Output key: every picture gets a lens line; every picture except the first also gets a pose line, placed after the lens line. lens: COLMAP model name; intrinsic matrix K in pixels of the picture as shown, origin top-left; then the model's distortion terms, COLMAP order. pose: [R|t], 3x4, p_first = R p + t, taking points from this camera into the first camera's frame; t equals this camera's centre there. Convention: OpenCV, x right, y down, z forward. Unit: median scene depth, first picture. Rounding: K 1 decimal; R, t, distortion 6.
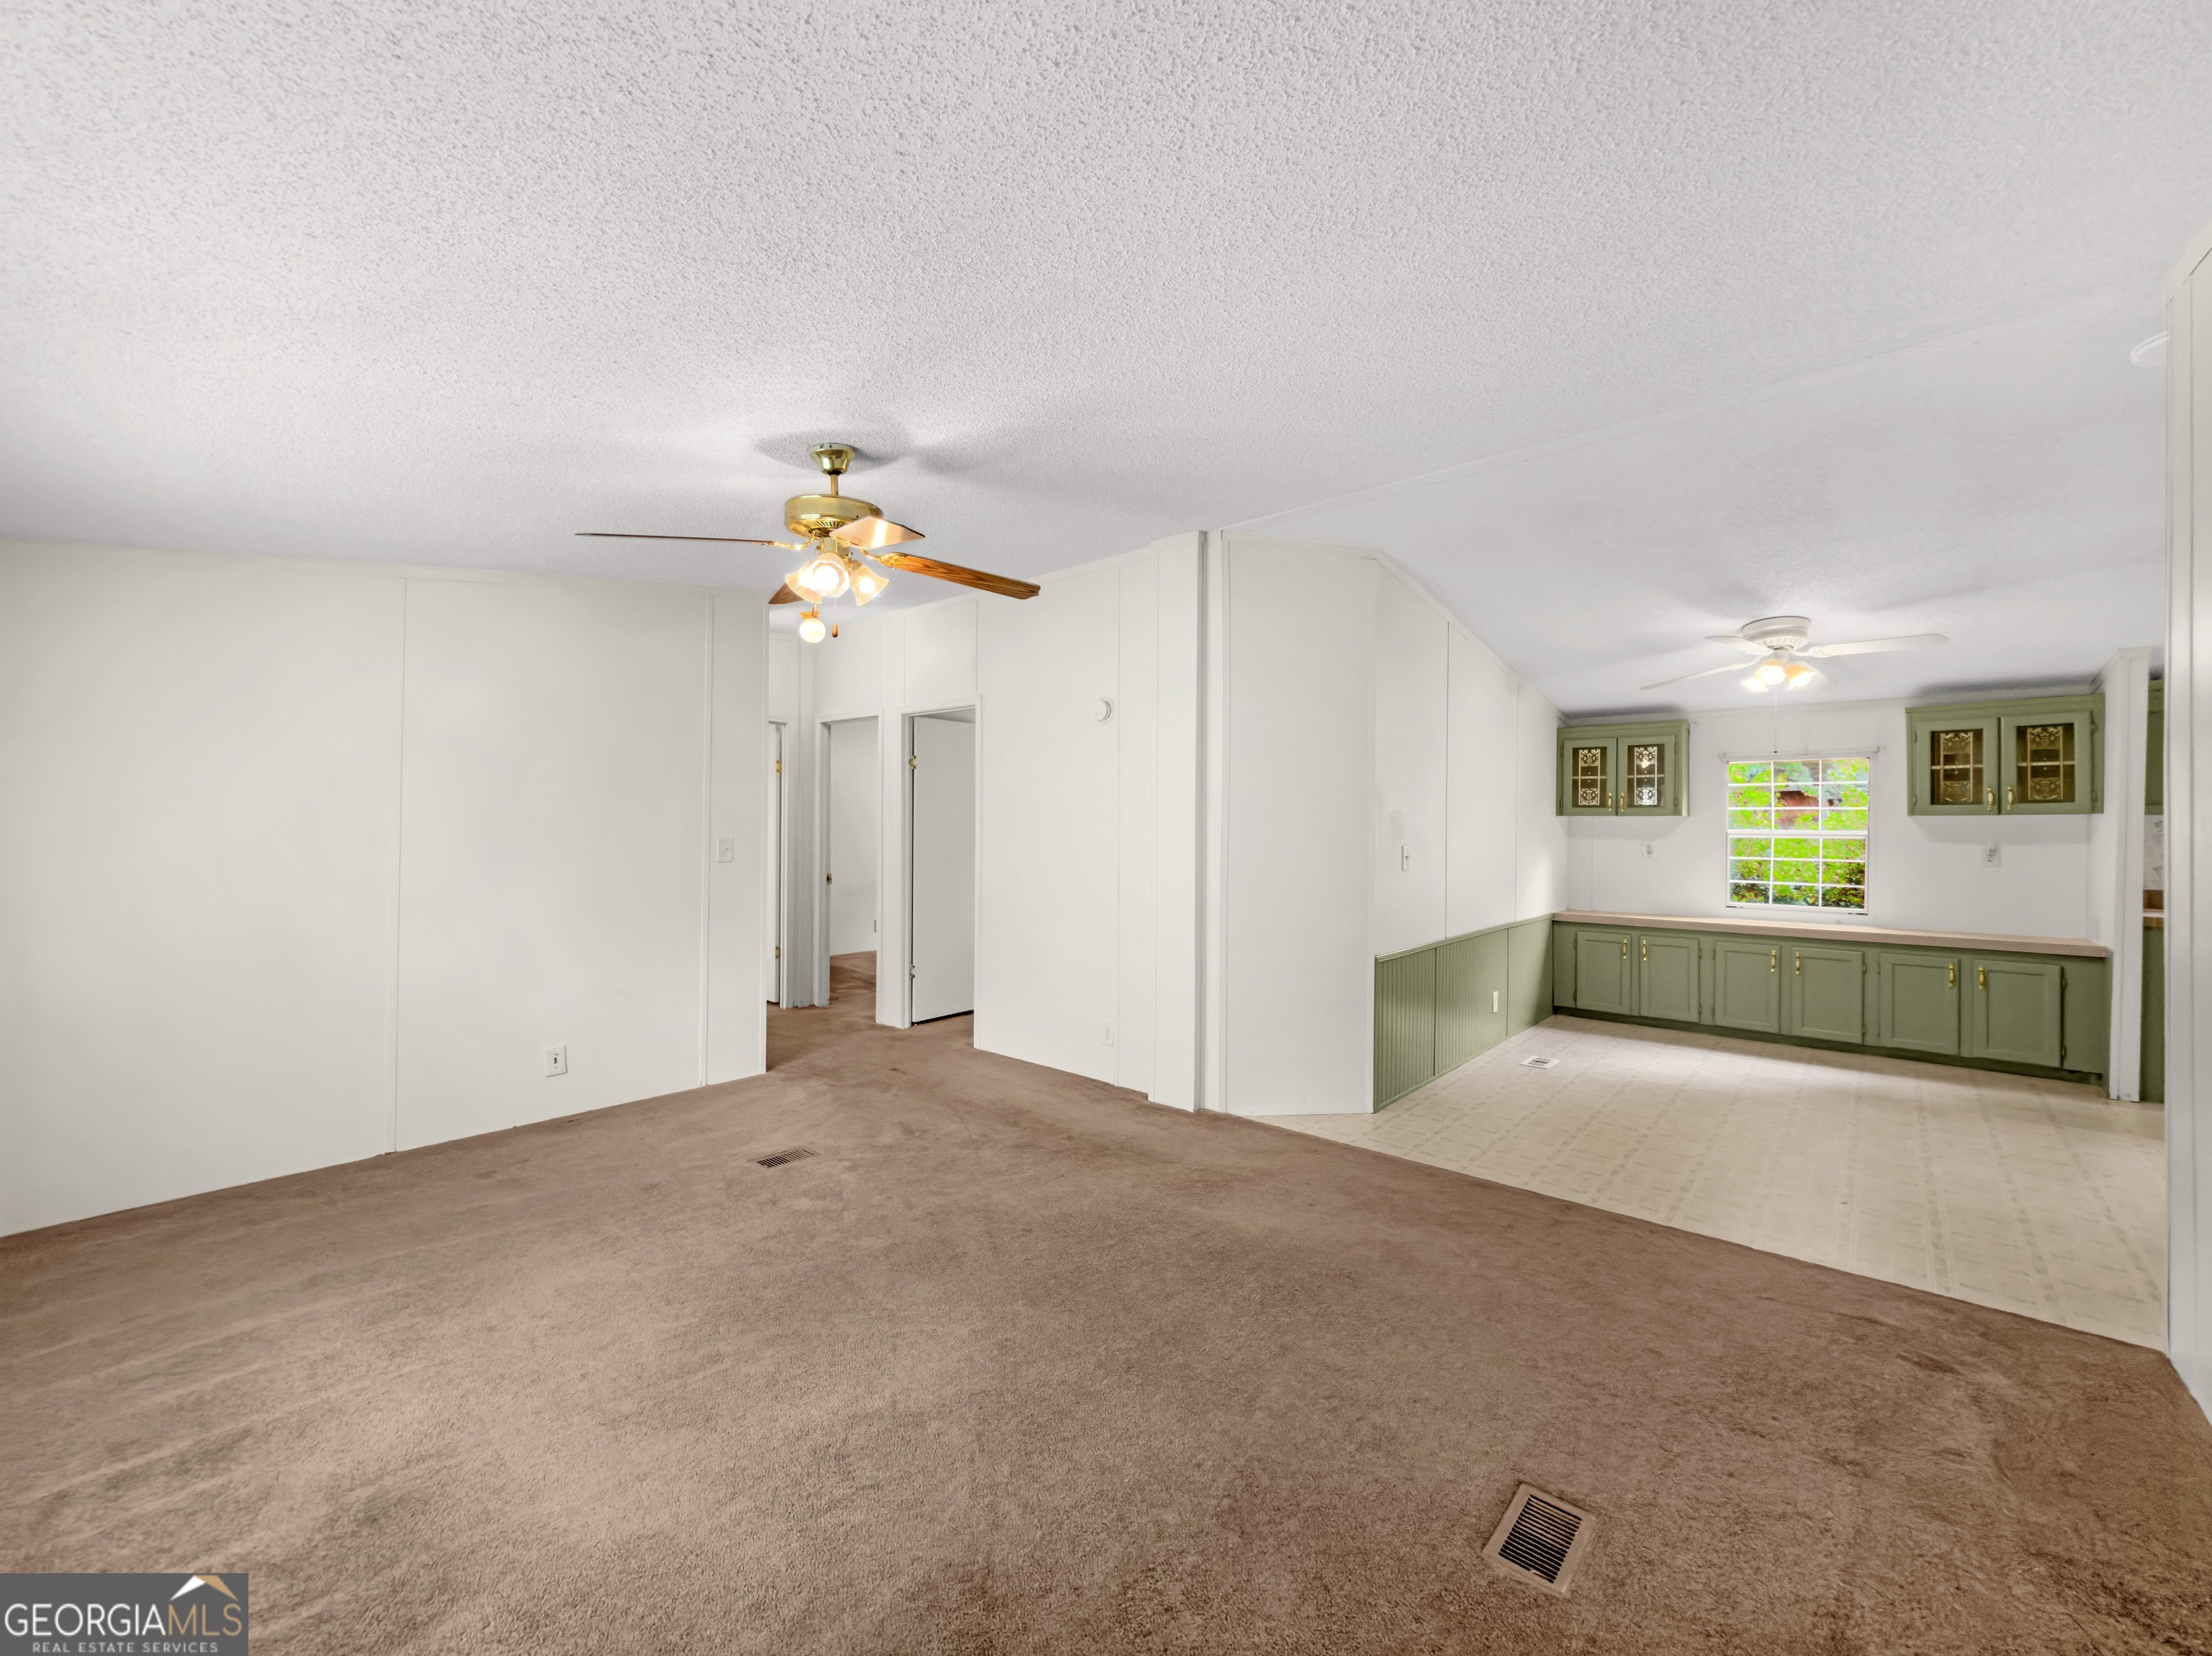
lens RADIAL K [[894.6, 0, 1091.9], [0, 894.6, 824.4], [0, 0, 1]] dist [-0.002560, -0.000371]
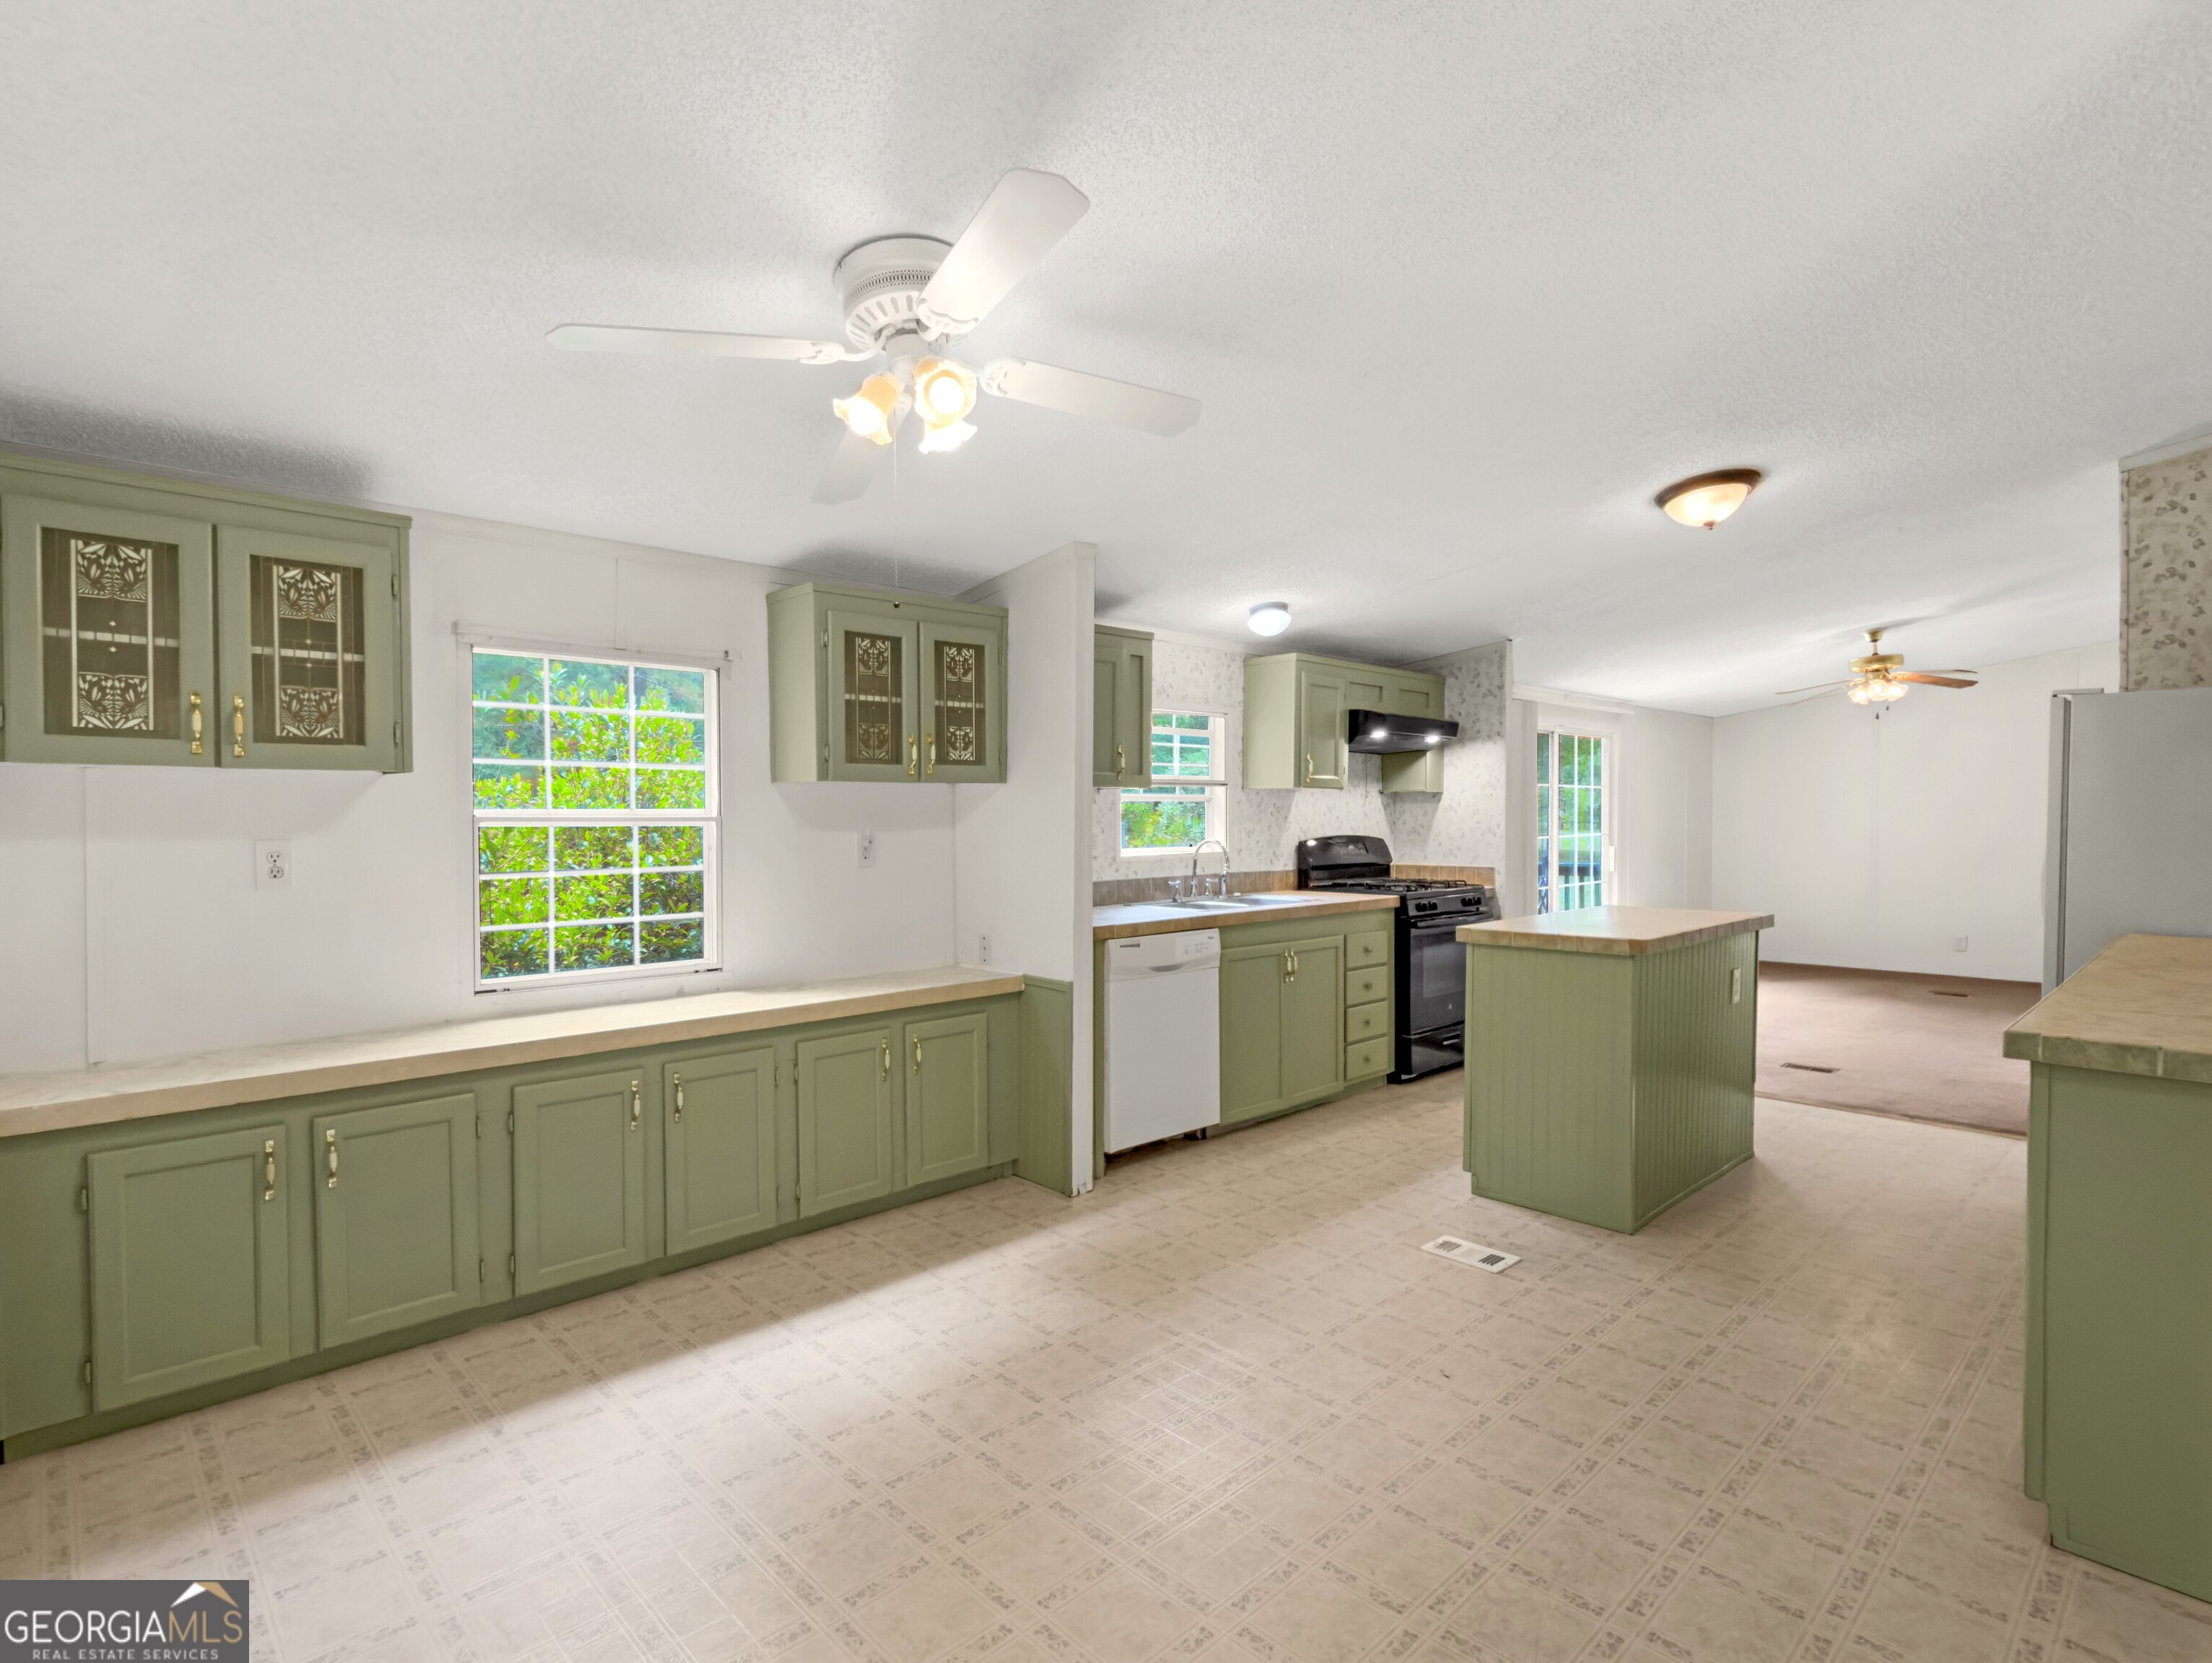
lens RADIAL K [[1120.8, 0, 1103.3], [0, 1120.8, 838.2], [0, 0, 1]] dist [0.000647, -0.000707]
pose [[0.083390, -0.025426, 0.996193, 0.263103], [0.004276, 0.999674, 0.025157, 0.009279], [-0.996508, 0.002162, 0.083472, 0.812844]]
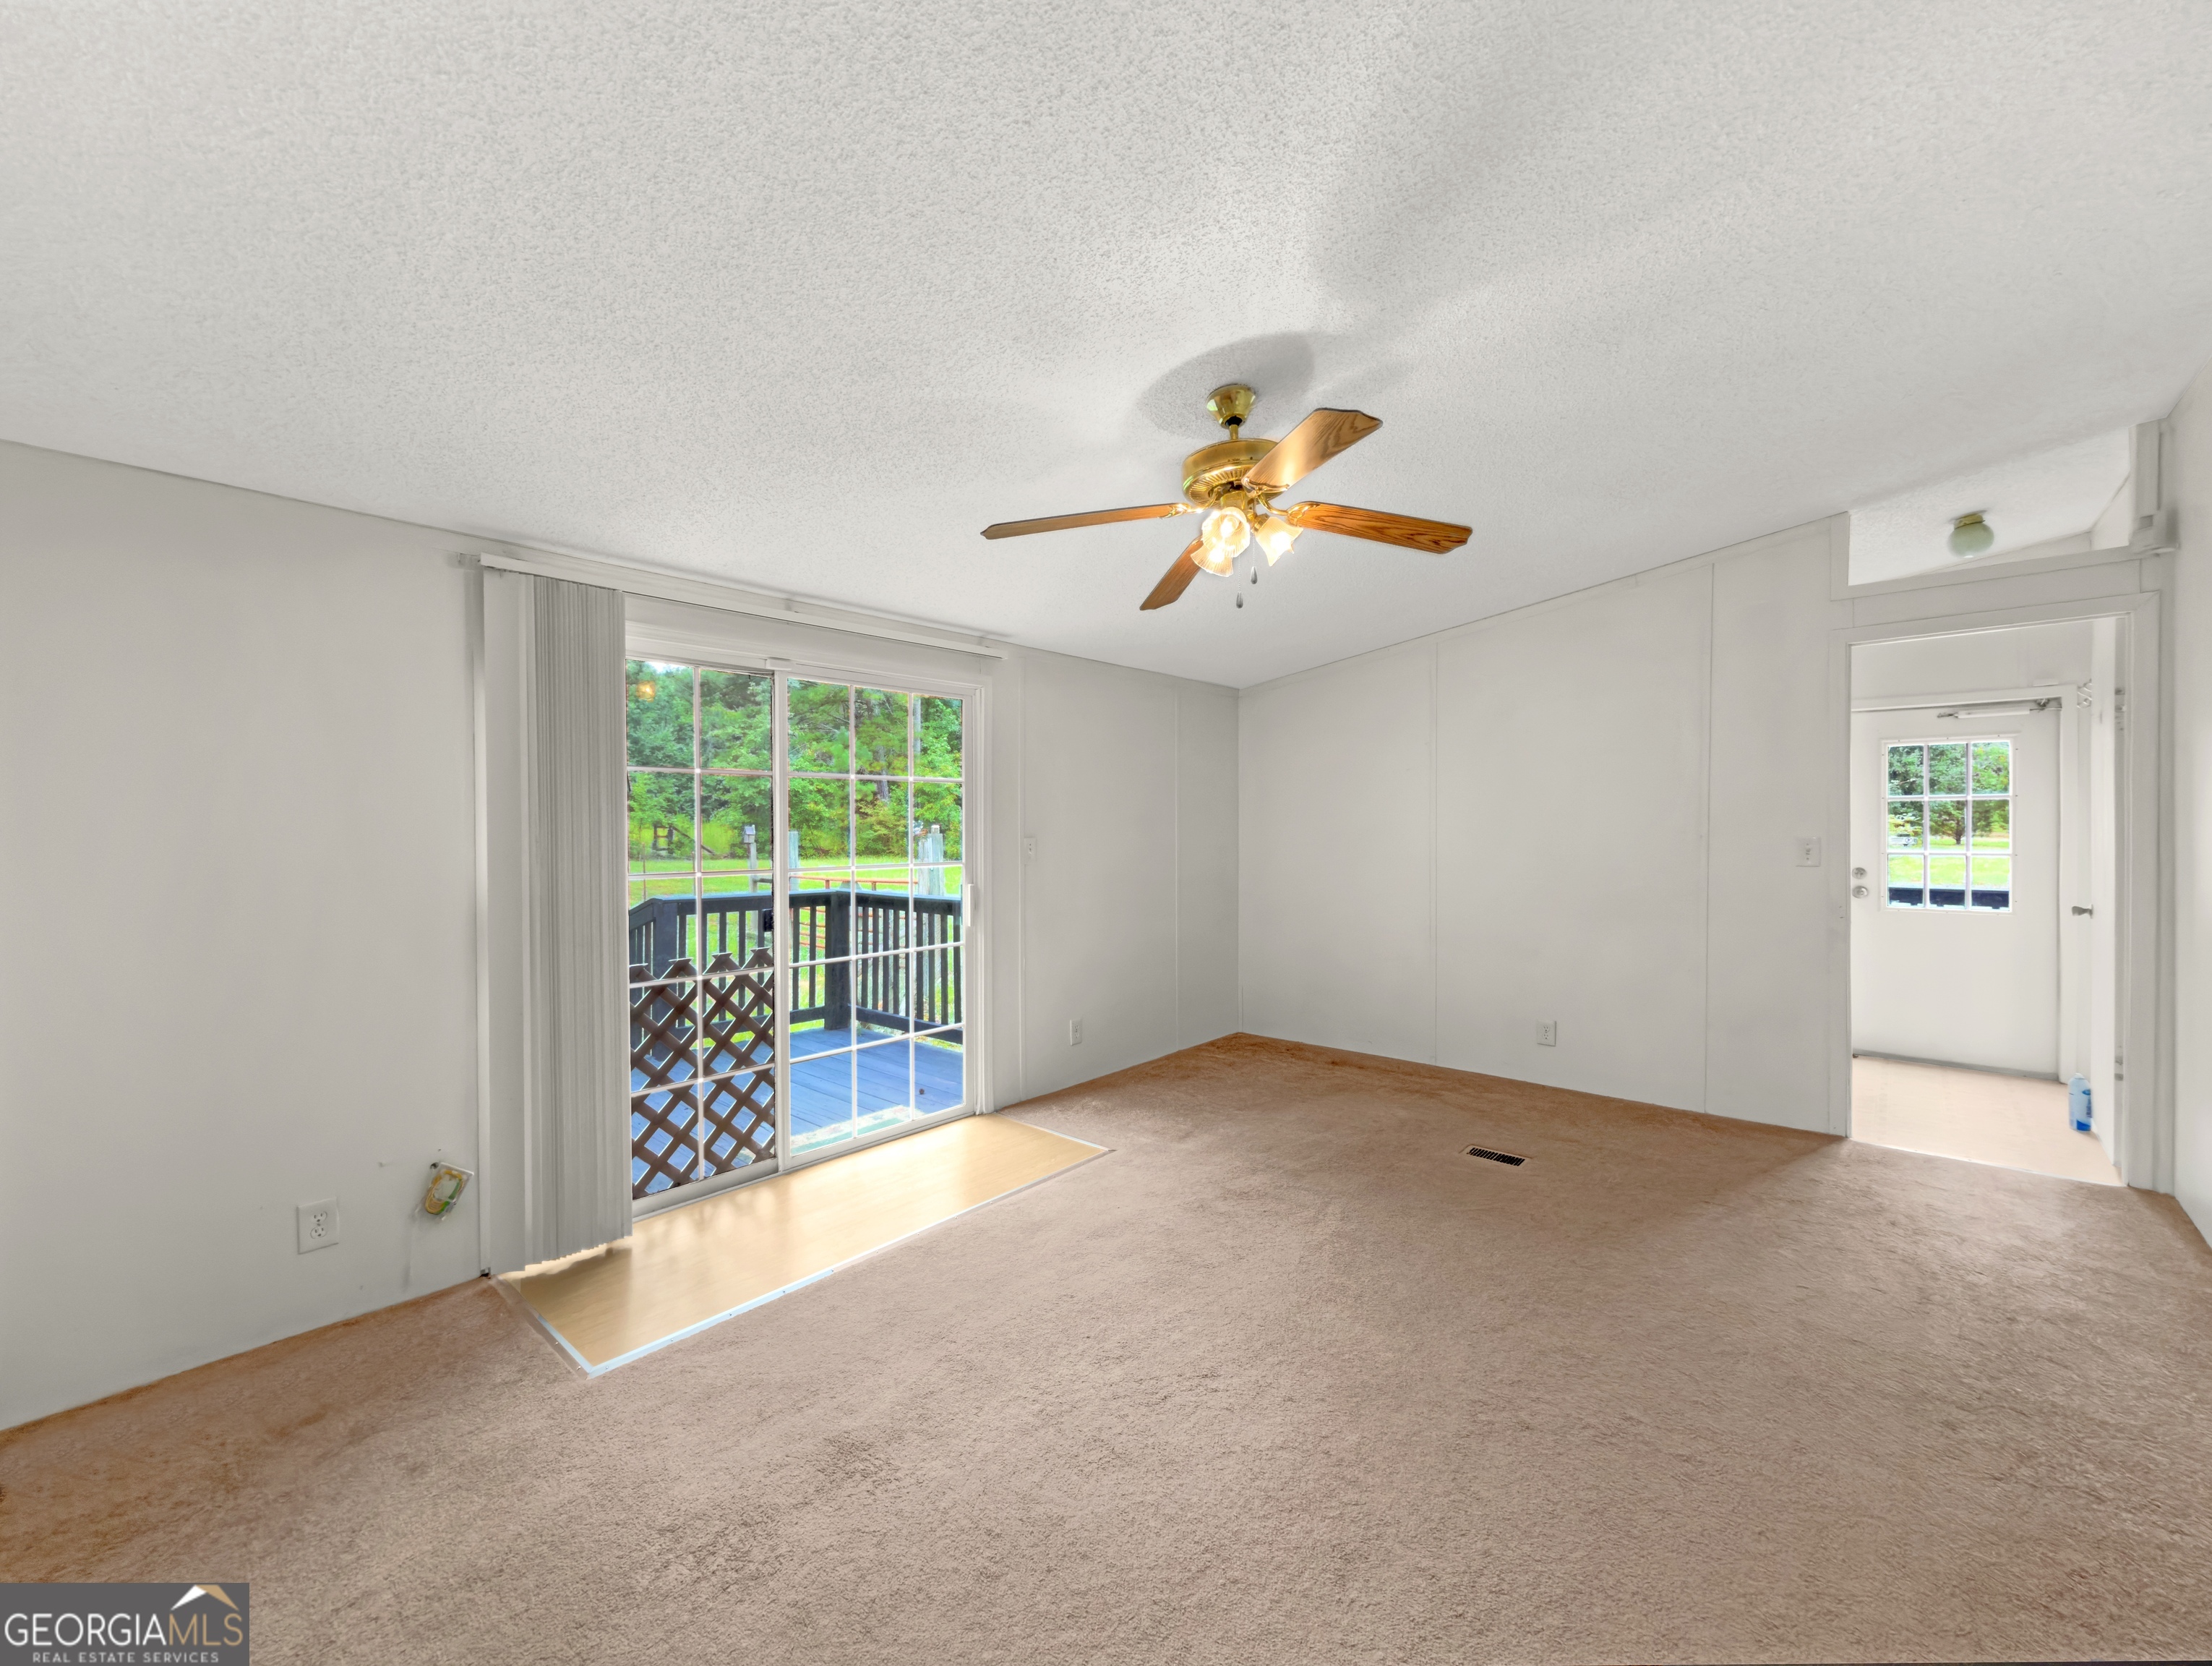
lens RADIAL K [[894.8, 0, 1091.9], [0, 894.8, 829.4], [0, 0, 1]] dist [-0.002560, -0.000371]
pose [[0.003899, -0.012512, 0.999914, 1.231059], [0.004079, 0.999914, 0.012496, 0.011157], [-0.999984, 0.004030, 0.003950, 0.072443]]
